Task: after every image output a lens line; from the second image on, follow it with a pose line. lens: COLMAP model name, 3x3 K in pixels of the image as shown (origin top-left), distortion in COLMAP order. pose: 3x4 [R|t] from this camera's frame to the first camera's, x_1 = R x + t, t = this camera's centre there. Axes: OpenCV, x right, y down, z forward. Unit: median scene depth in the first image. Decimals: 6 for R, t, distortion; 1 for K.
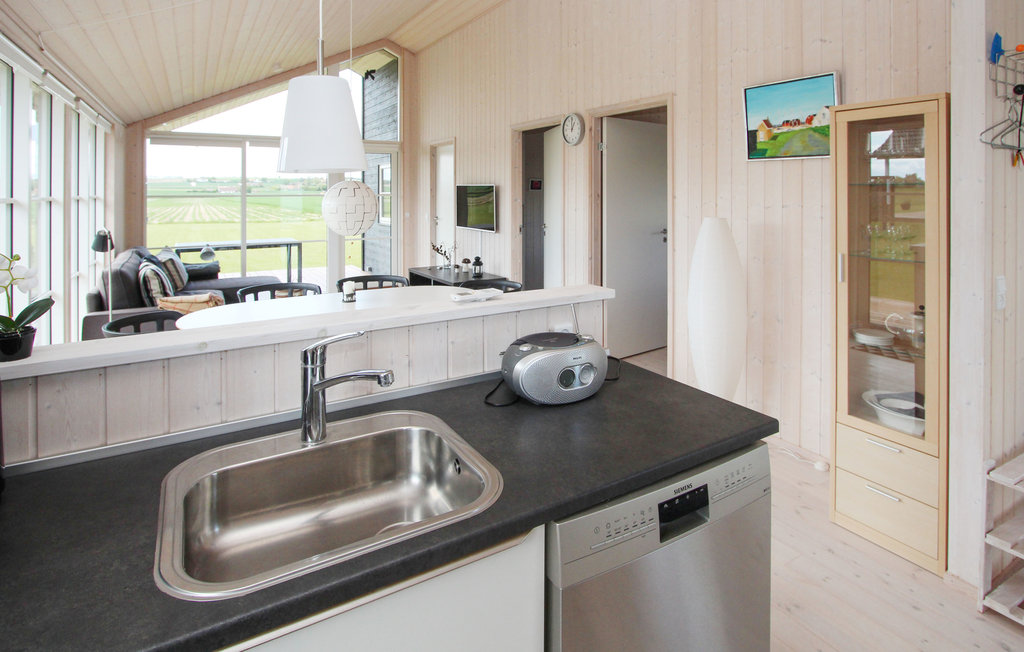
lens RADIAL K [[522.8, 0, 519.6], [0, 522.8, 325.2], [0, 0, 1]] dist [-0.029267, 0.000590]
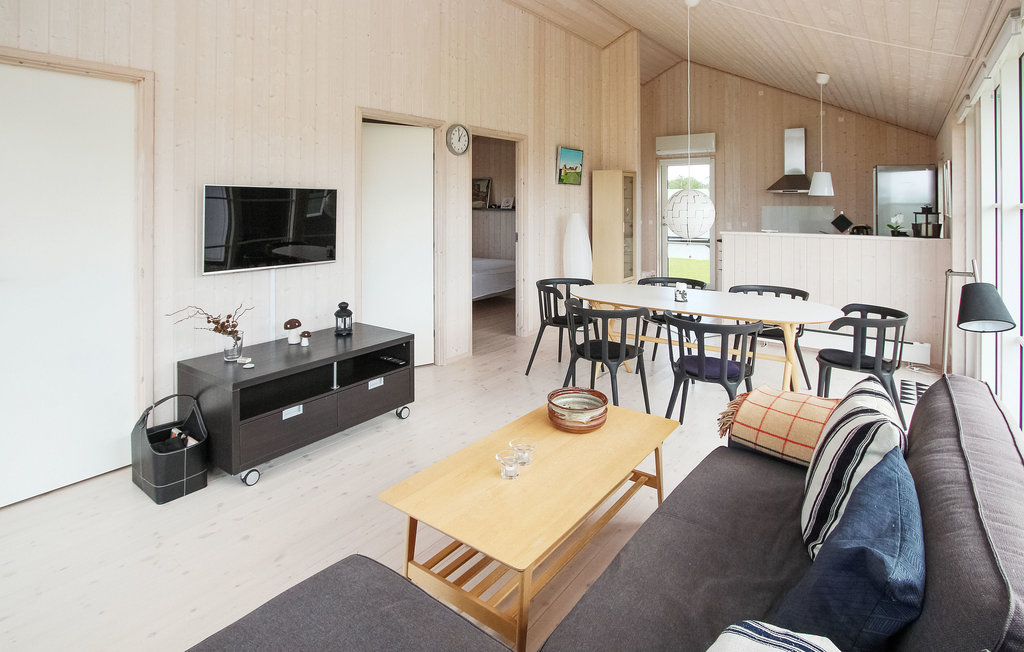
lens RADIAL K [[522.8, 0, 519.6], [0, 522.8, 325.2], [0, 0, 1]] dist [-0.029267, 0.000590]
pose [[-0.377819, -0.209572, 0.901849, -1.371270], [0.229770, 0.922354, 0.310596, -0.476962], [-0.896916, 0.324567, -0.300330, 1.906965]]
